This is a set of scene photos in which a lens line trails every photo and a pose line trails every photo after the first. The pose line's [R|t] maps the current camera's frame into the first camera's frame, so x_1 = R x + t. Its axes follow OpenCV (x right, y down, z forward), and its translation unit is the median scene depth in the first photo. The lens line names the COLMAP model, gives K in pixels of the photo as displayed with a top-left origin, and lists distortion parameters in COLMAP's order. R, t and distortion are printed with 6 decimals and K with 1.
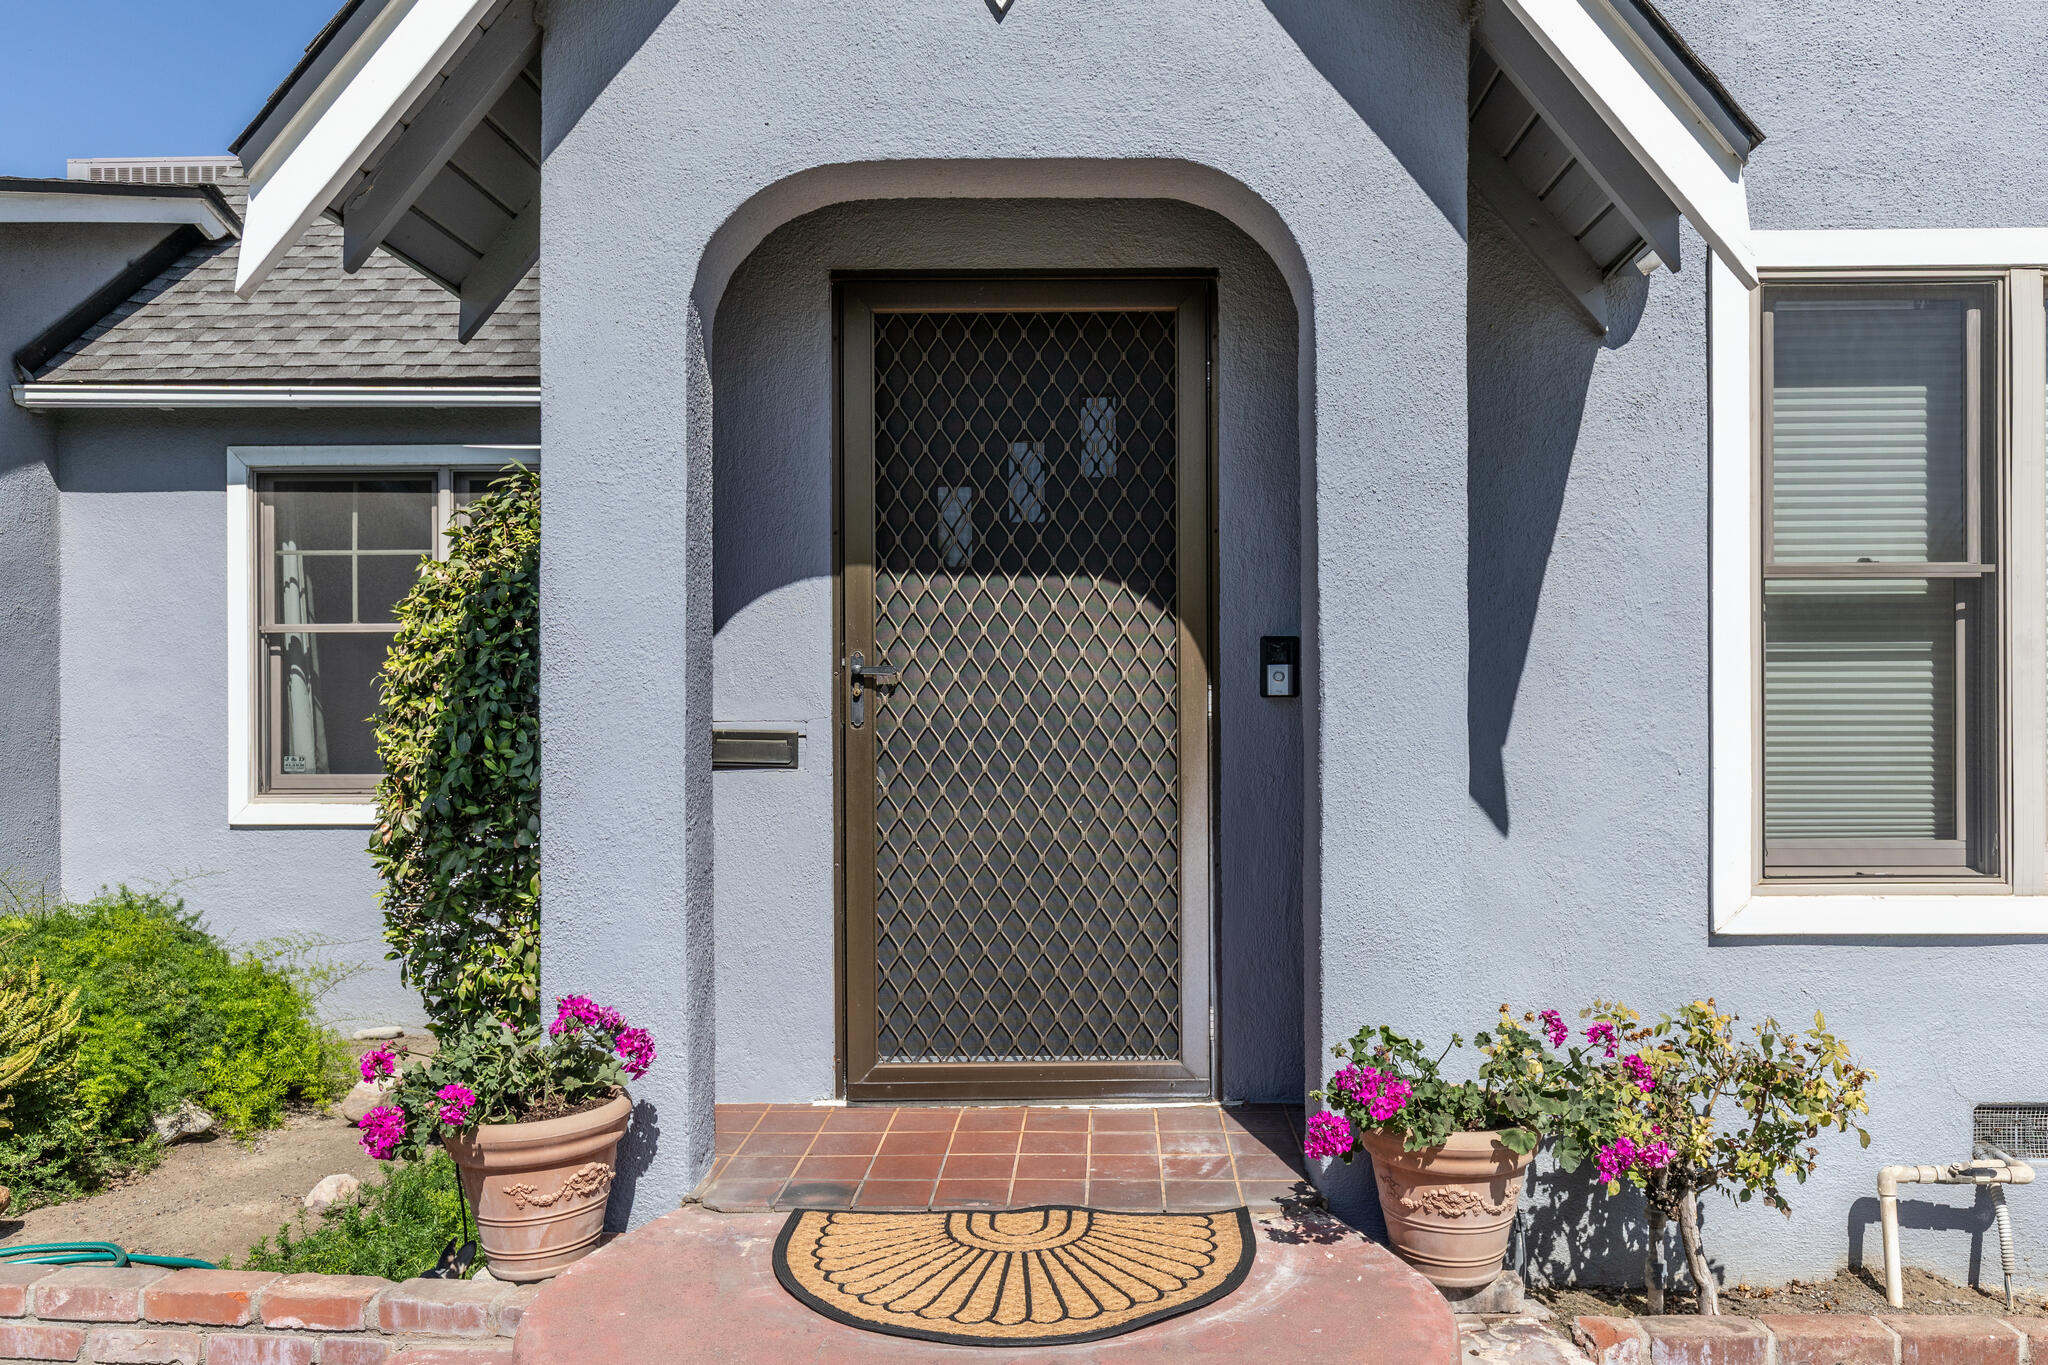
lens RADIAL K [[1469.7, 0, 1033.1], [0, 1469.7, 701.6], [0, 0, 1]] dist [0.004614, -0.005693]
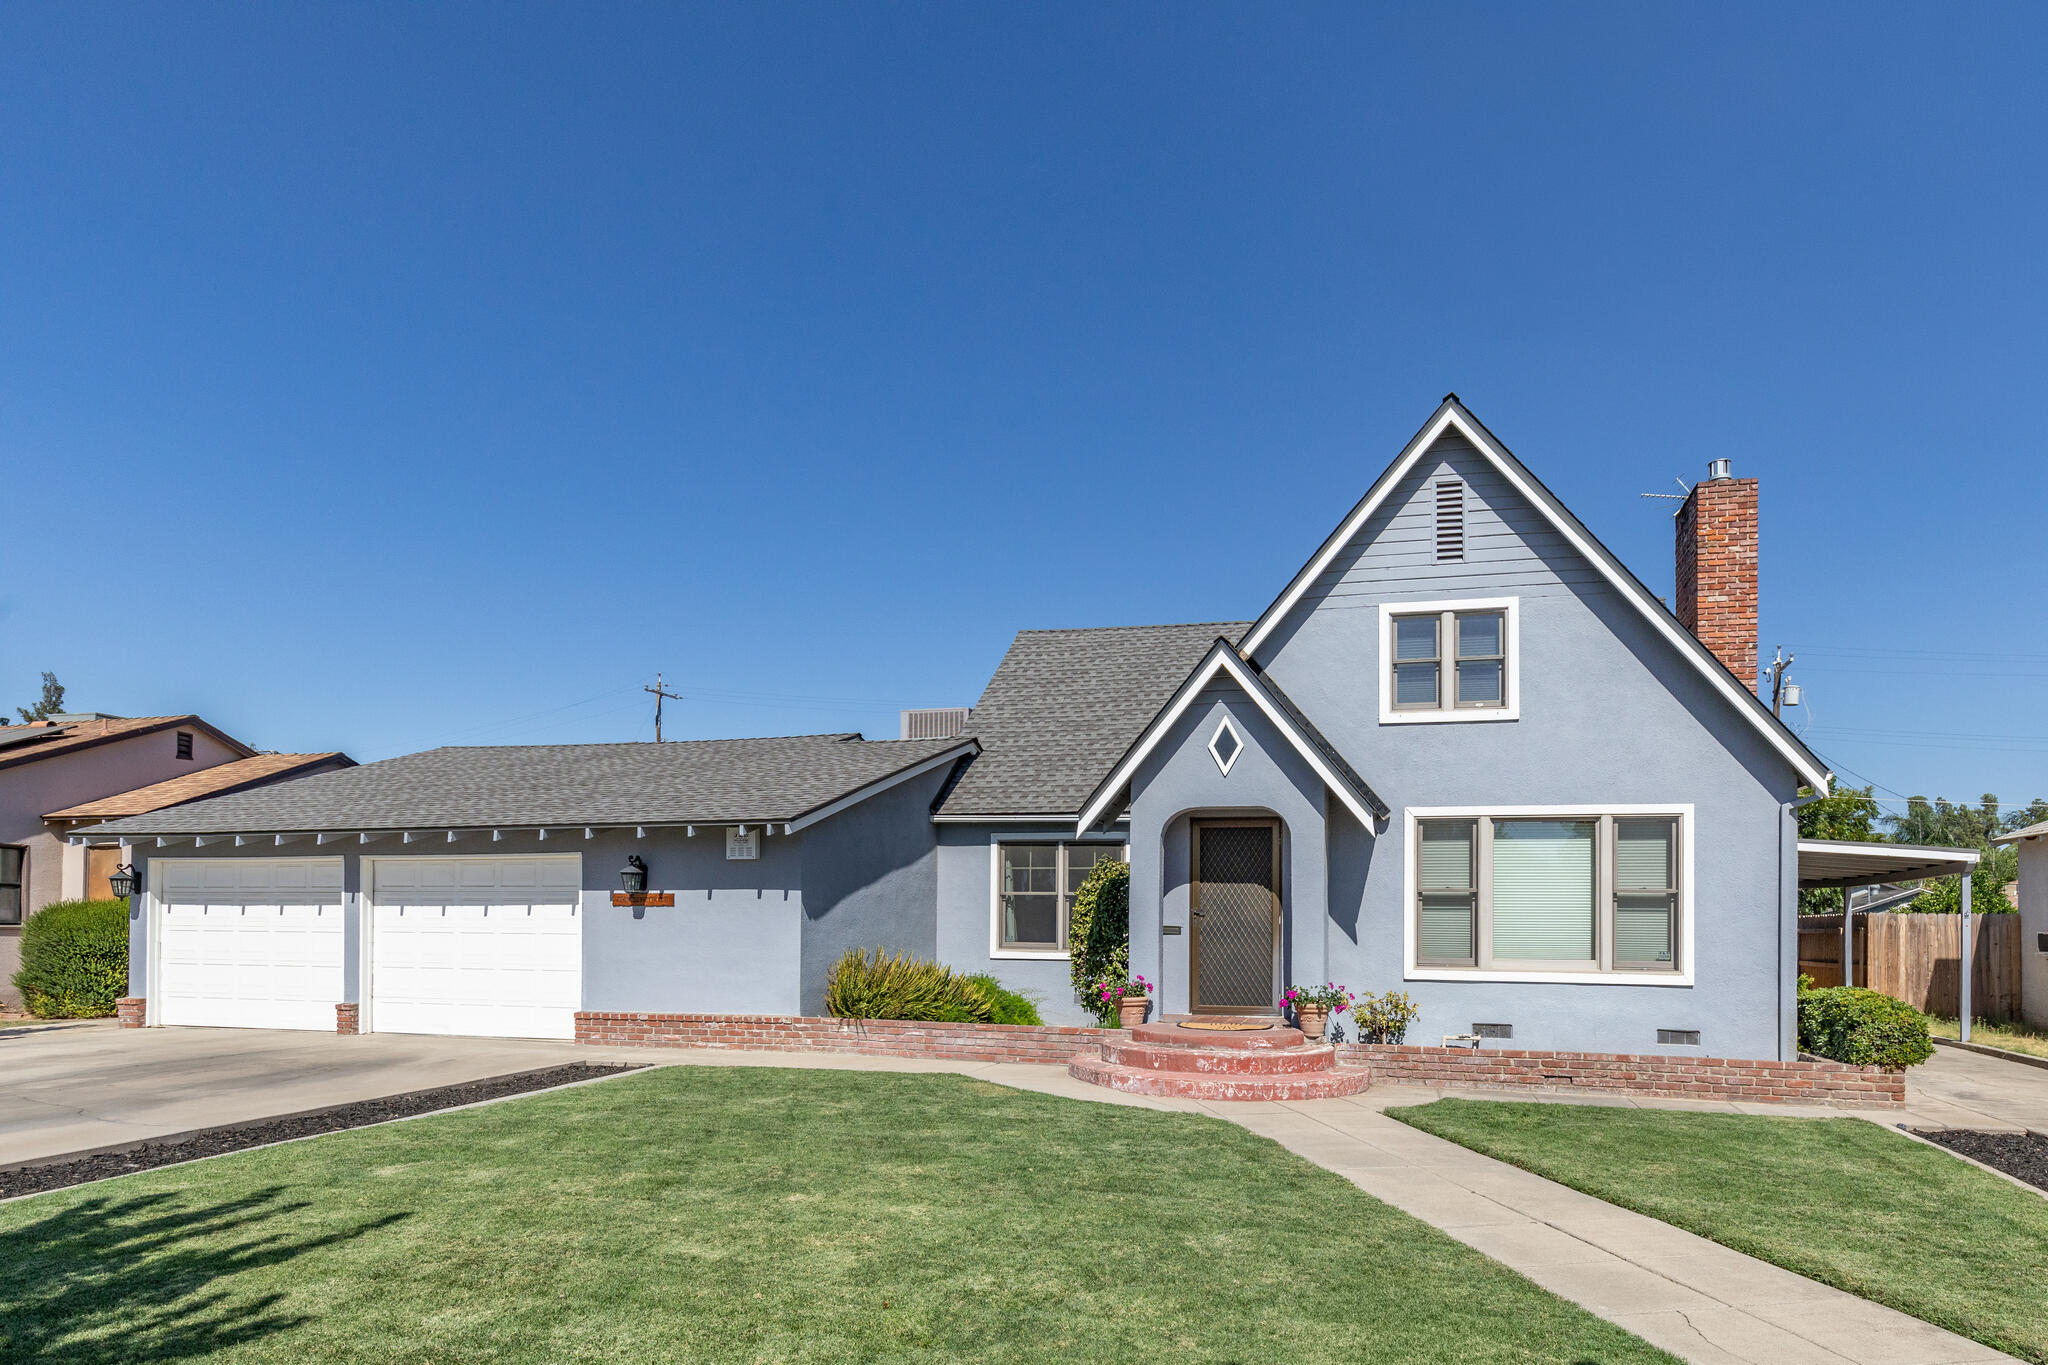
lens RADIAL K [[1077.1, 0, 1053.0], [0, 1077.1, 899.2], [0, 0, 1]] dist [-0.002215, -0.001897]
pose [[0.965958, 0.008209, -0.258568, 0.290865], [-0.014031, 0.999688, -0.020680, 0.012652], [0.258317, 0.023604, 0.965772, -2.131030]]
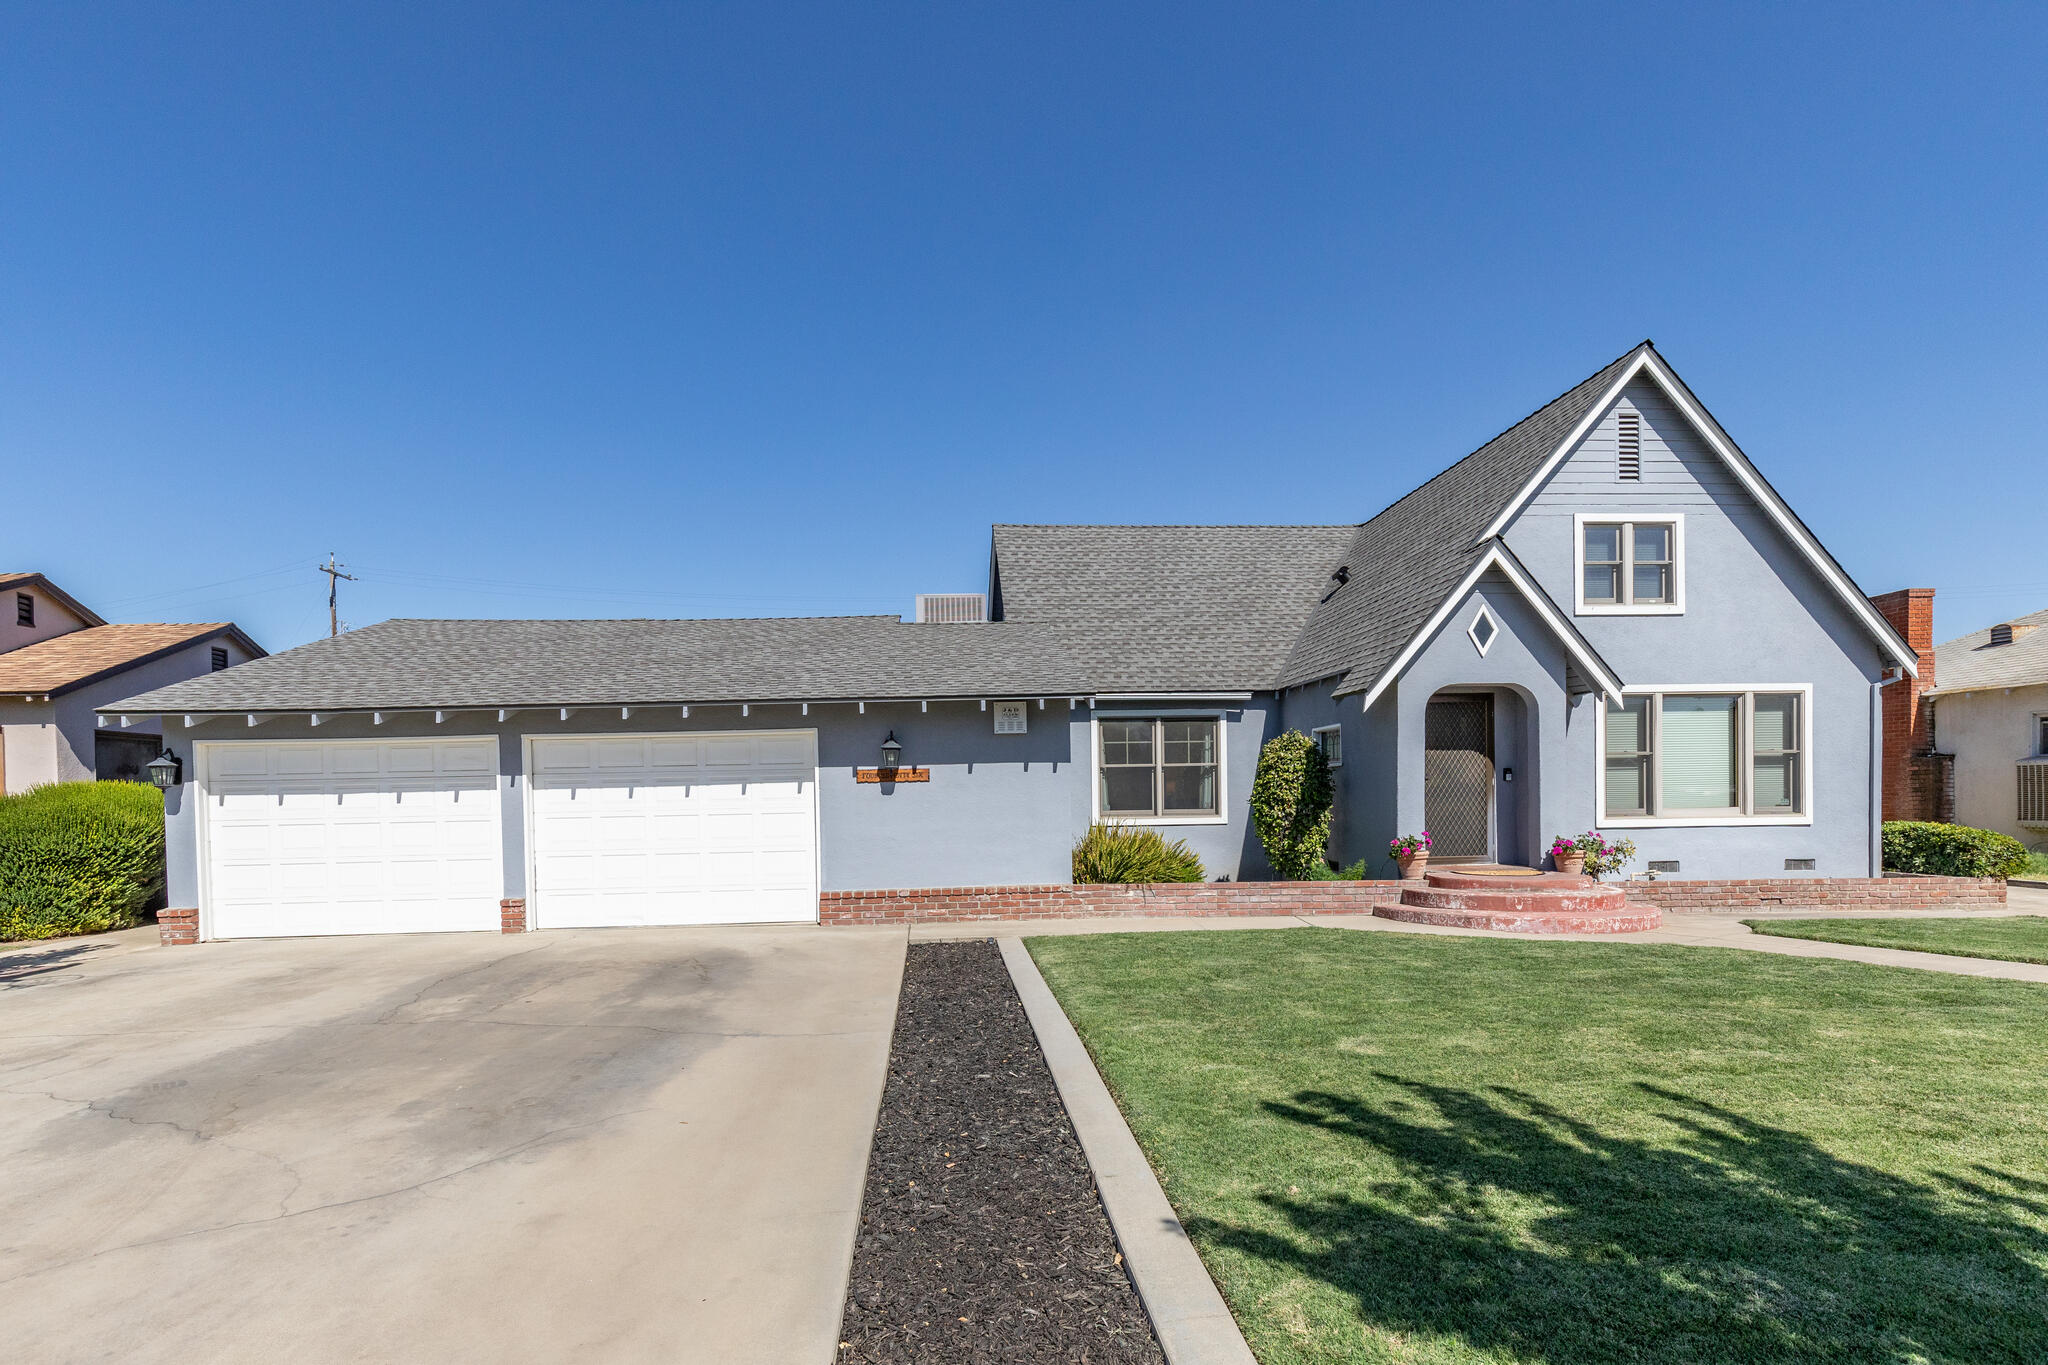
lens RADIAL K [[952.8, 0, 923.2], [0, 952.8, 812.5], [0, 0, 1]] dist [0.003466, -0.001621]
pose [[0.999788, -0.012057, 0.016665, -1.844536], [0.011807, 0.999817, 0.015024, 0.032921], [-0.016844, -0.014824, 0.999748, -2.158471]]
